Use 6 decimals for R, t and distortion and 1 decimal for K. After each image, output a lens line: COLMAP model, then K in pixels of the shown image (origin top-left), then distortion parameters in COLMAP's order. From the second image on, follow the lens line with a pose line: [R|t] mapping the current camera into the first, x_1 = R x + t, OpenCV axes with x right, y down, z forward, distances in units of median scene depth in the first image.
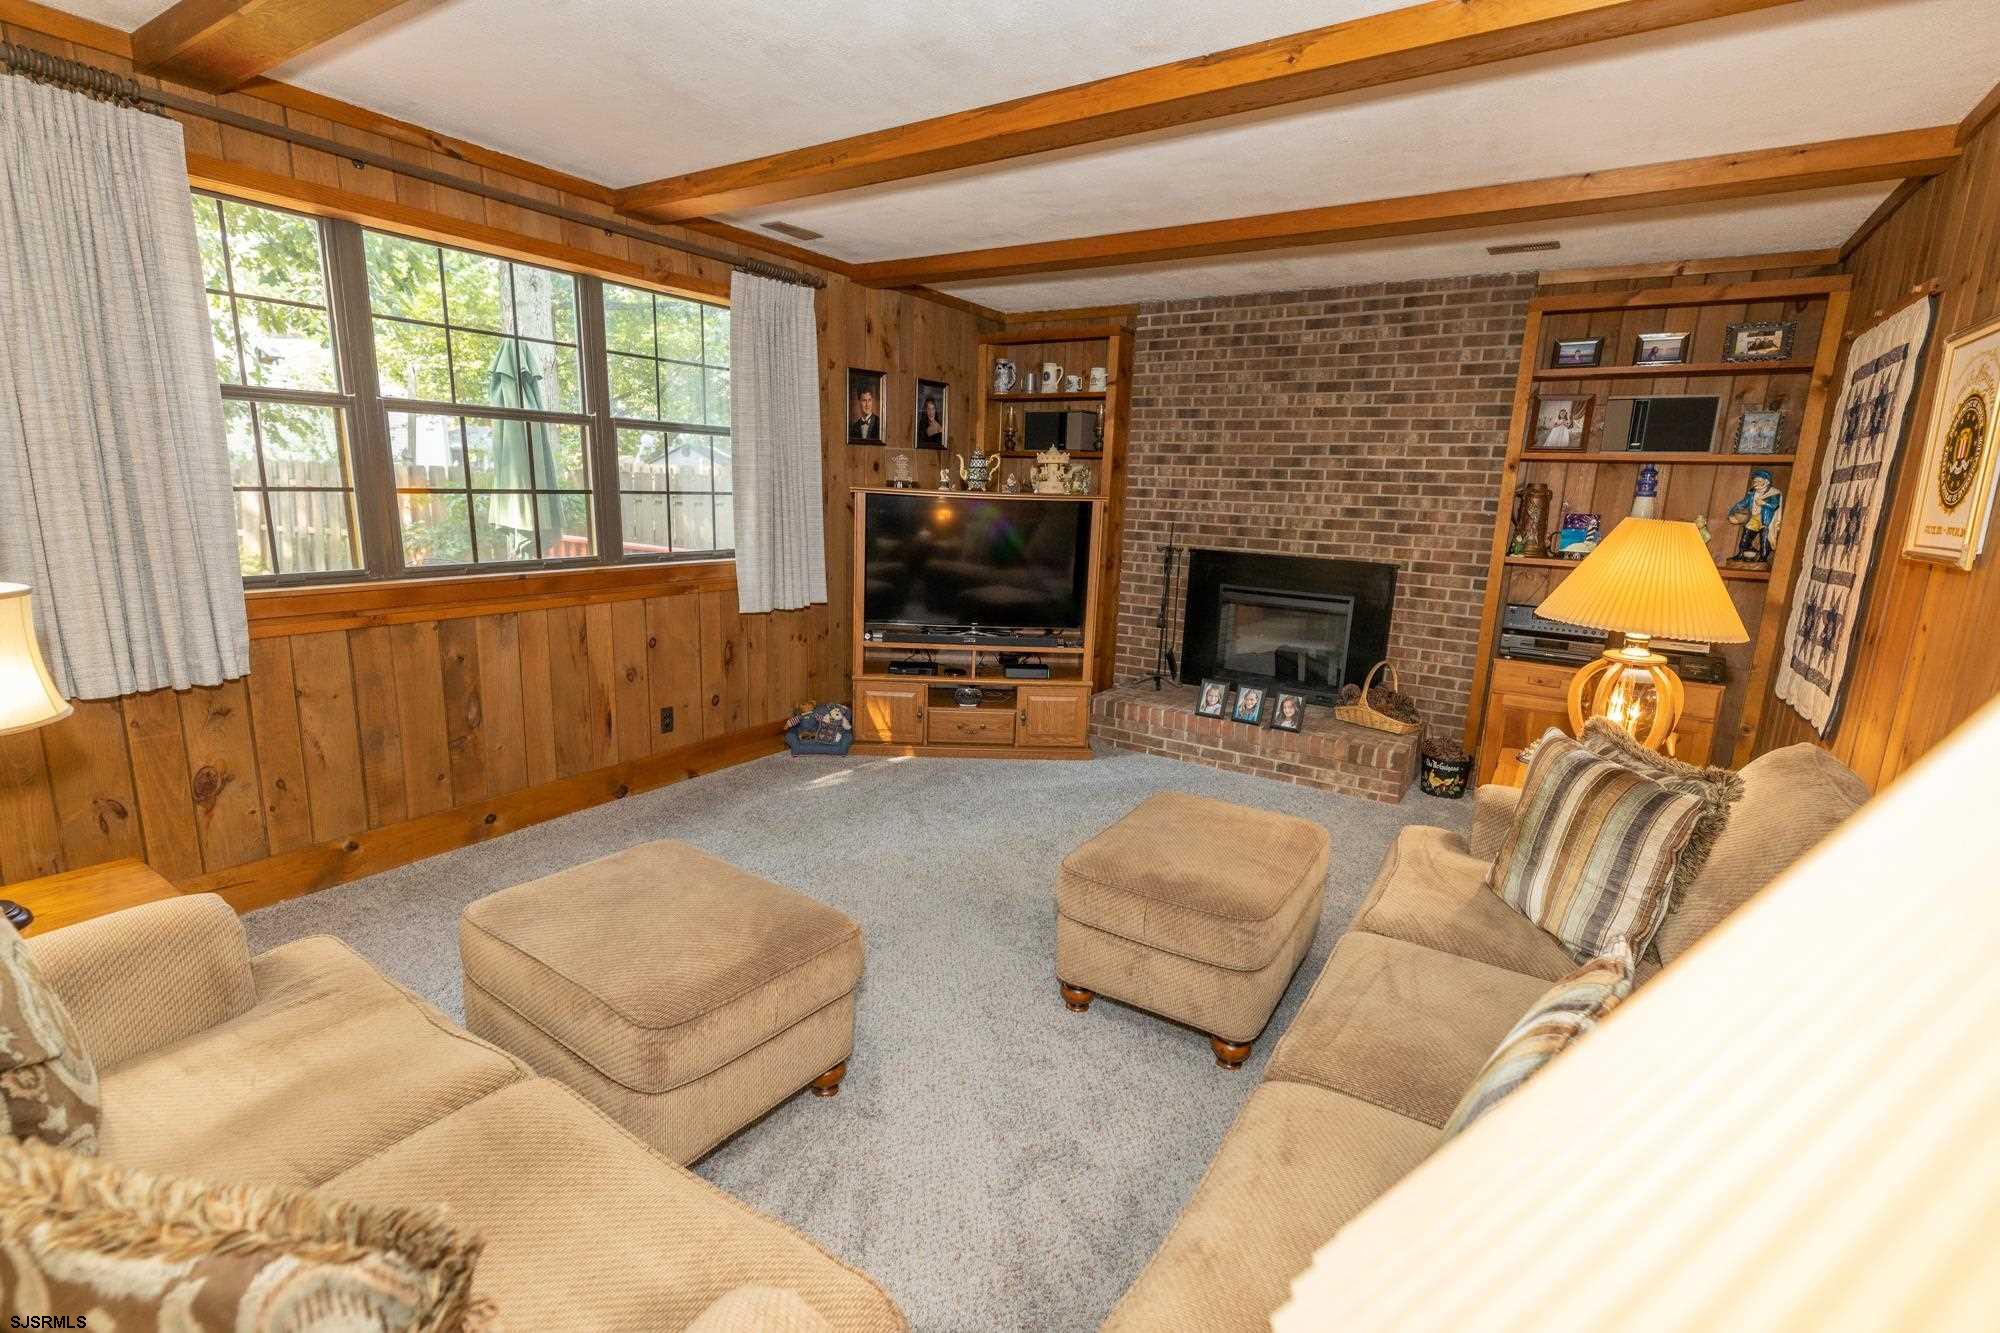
lens RADIAL K [[904.5, 0, 997.0], [0, 904.5, 672.4], [0, 0, 1]] dist [0.002232, 0.000669]
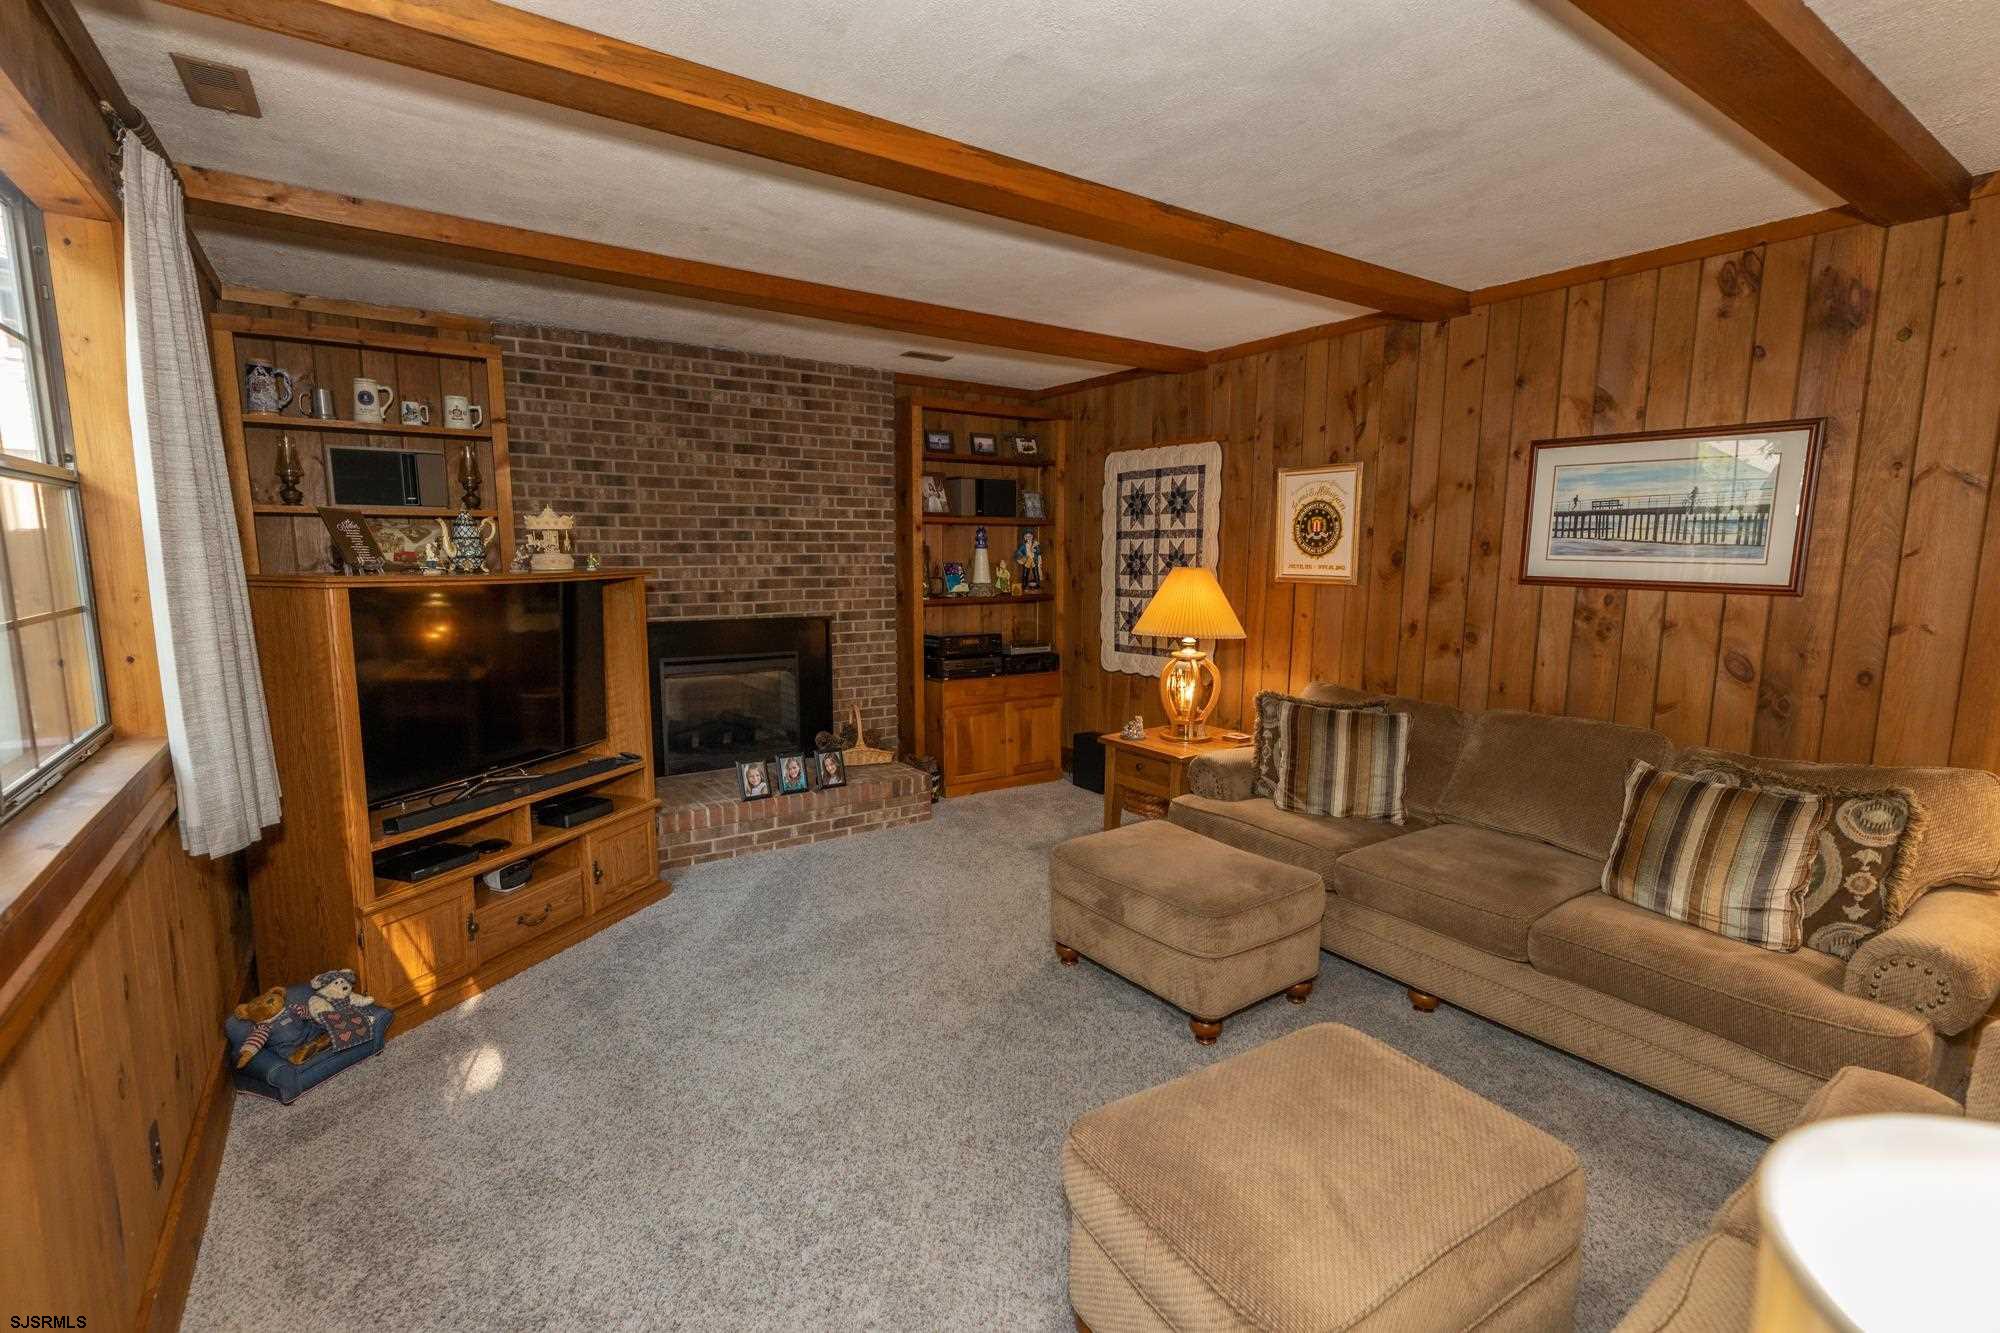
lens RADIAL K [[904.5, 0, 1011.2], [0, 904.5, 674.6], [0, 0, 1]] dist [0.002232, 0.000669]
pose [[0.376102, -0.161999, 0.912307, -0.488153], [0.198167, 0.975879, 0.091593, -0.107598], [-0.905139, 0.146341, 0.399133, 0.378966]]
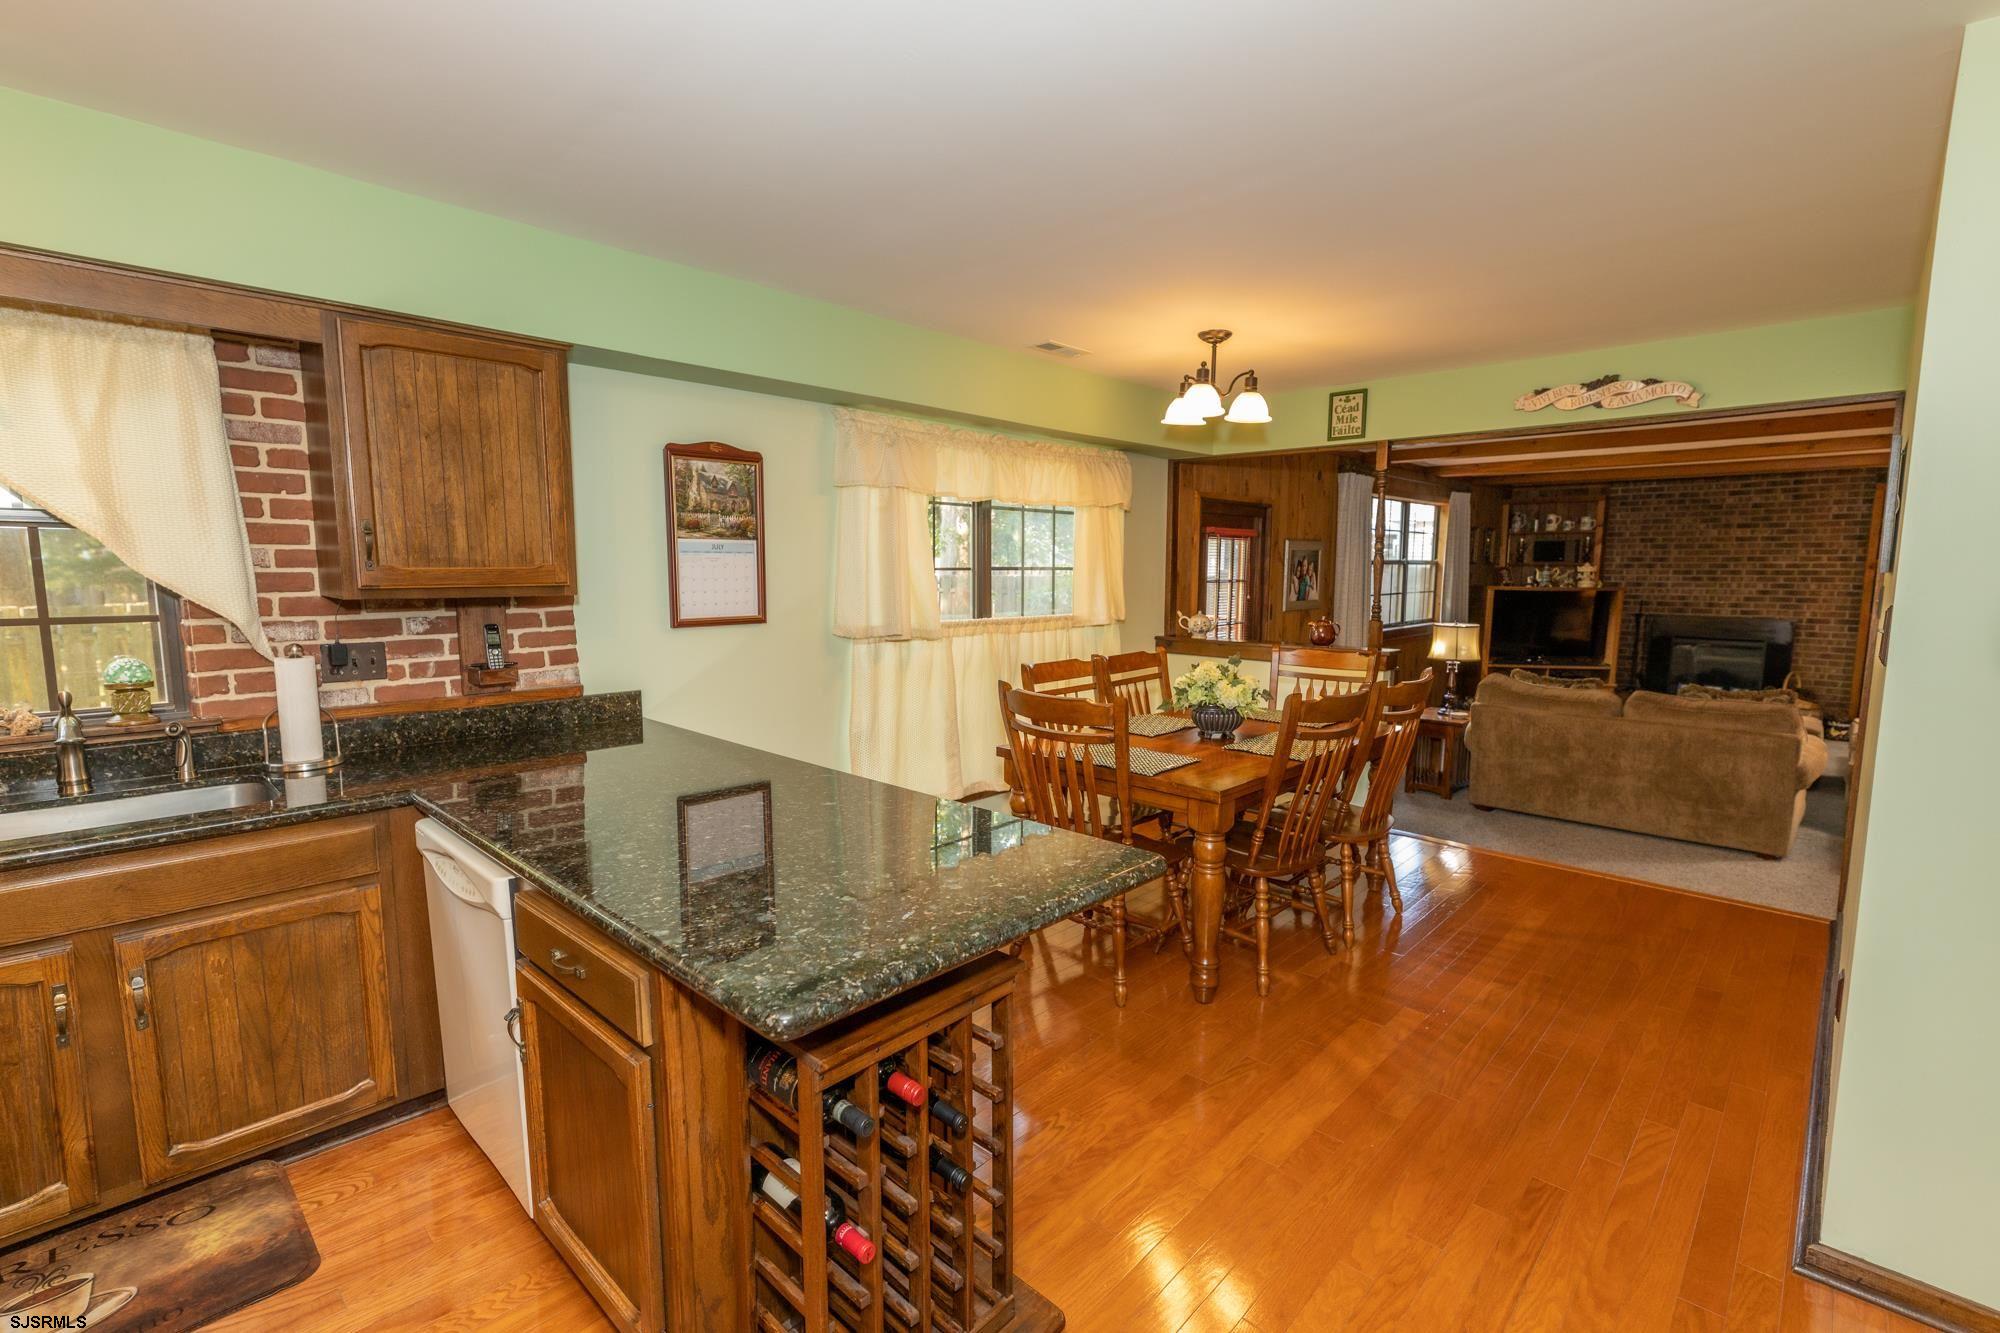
lens RADIAL K [[904.5, 0, 996.7], [0, 904.5, 675.2], [0, 0, 1]] dist [0.002232, 0.000669]
pose [[0.982451, -0.009768, -0.186266, -0.813373], [-0.007342, 0.995829, -0.090945, 0.172549], [0.186378, 0.090716, 0.978281, -1.095553]]
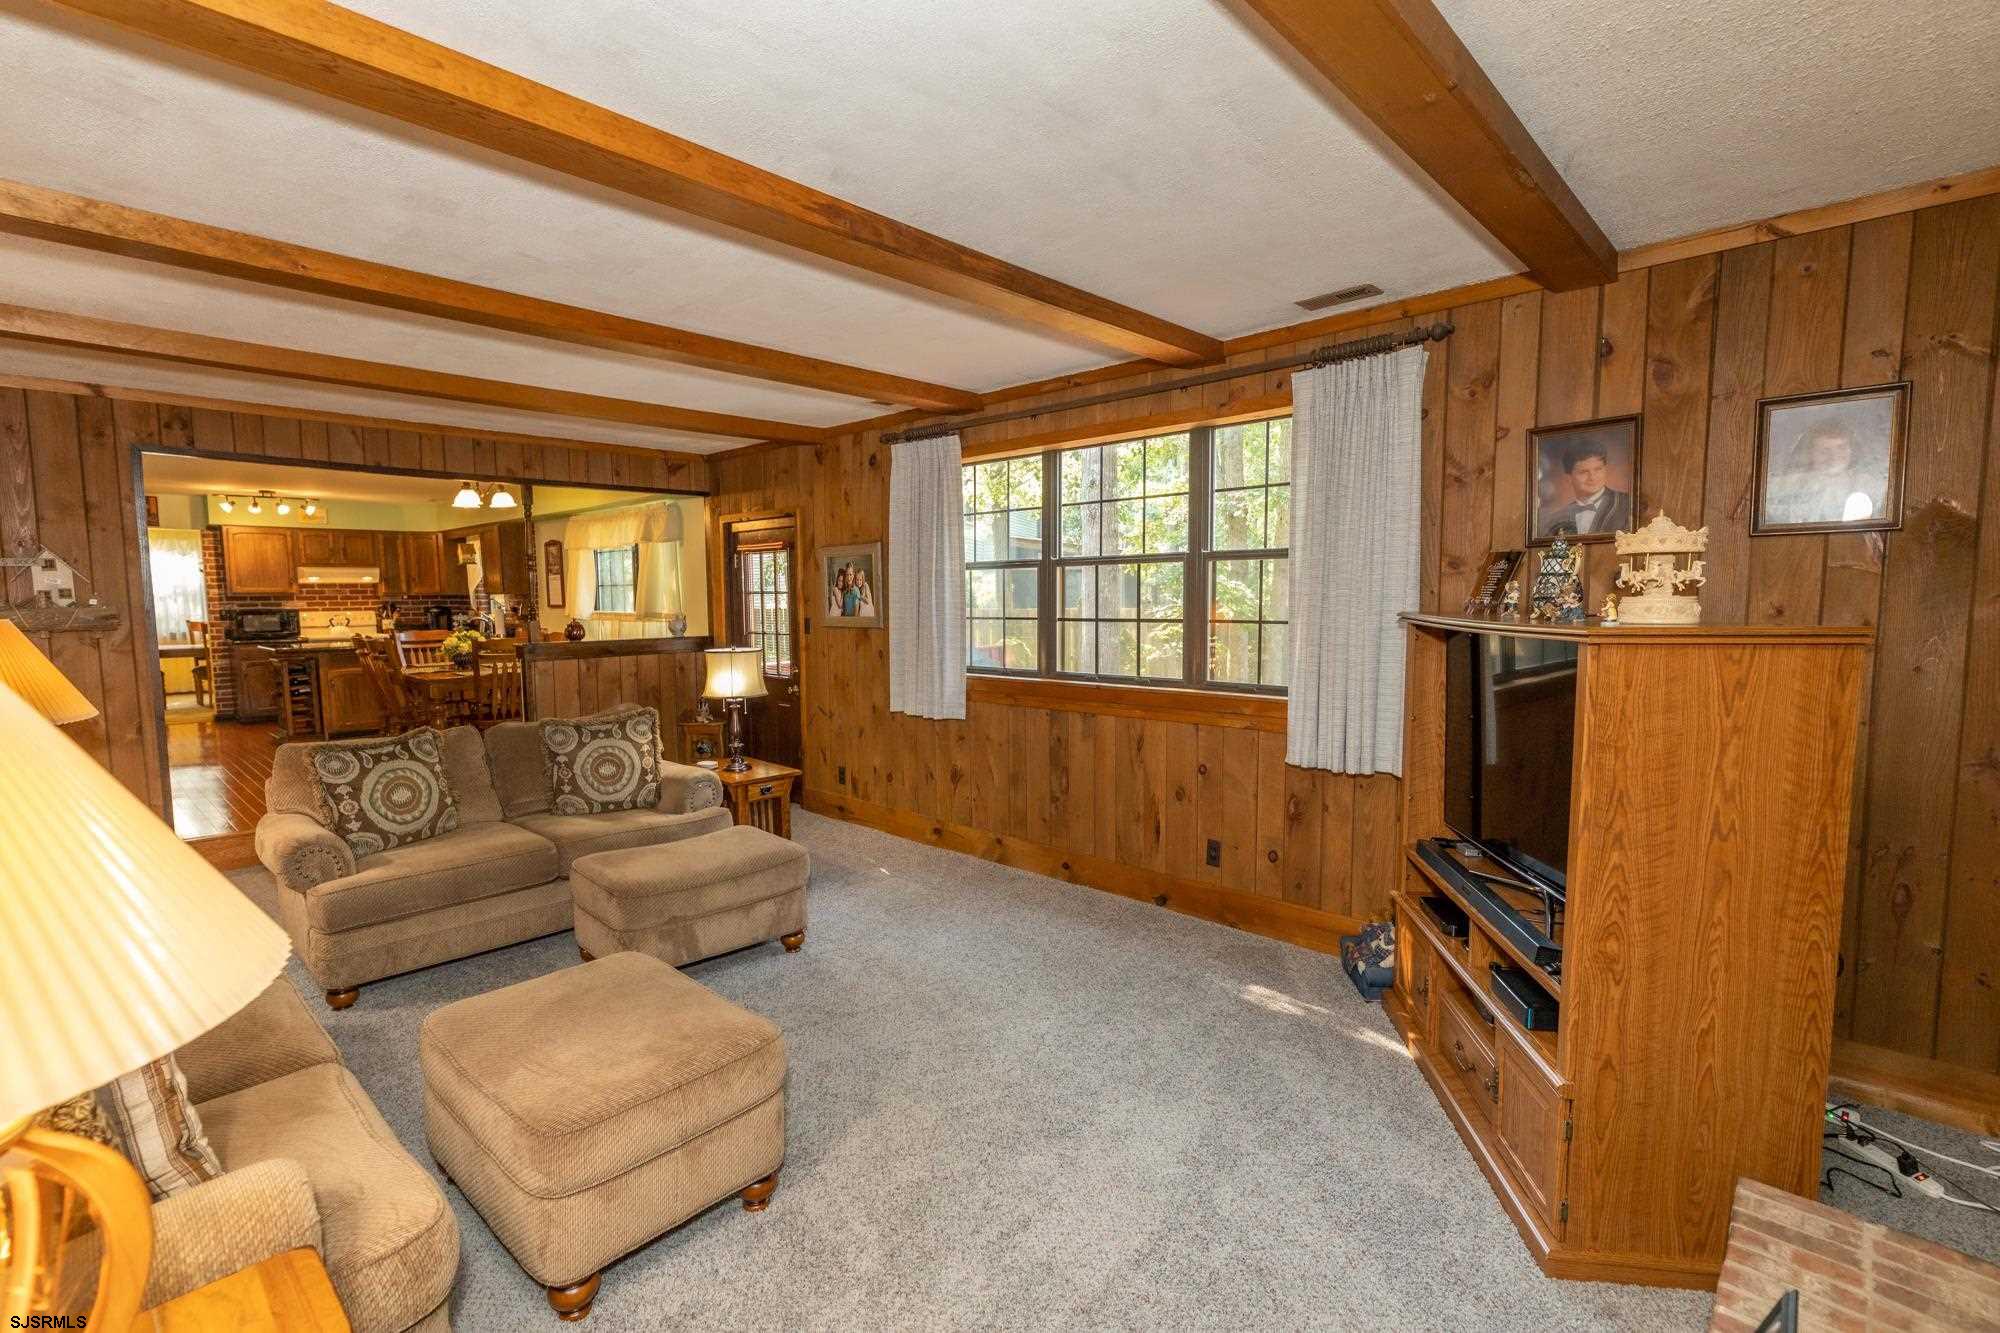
lens RADIAL K [[904.5, 0, 988.5], [0, 904.5, 699.4], [0, 0, 1]] dist [0.002232, 0.000669]
pose [[-0.180455, 0.069906, -0.981096, 0.540795], [-0.212950, 0.971036, 0.108358, -0.140724], [0.960254, 0.228478, -0.160342, 0.776140]]
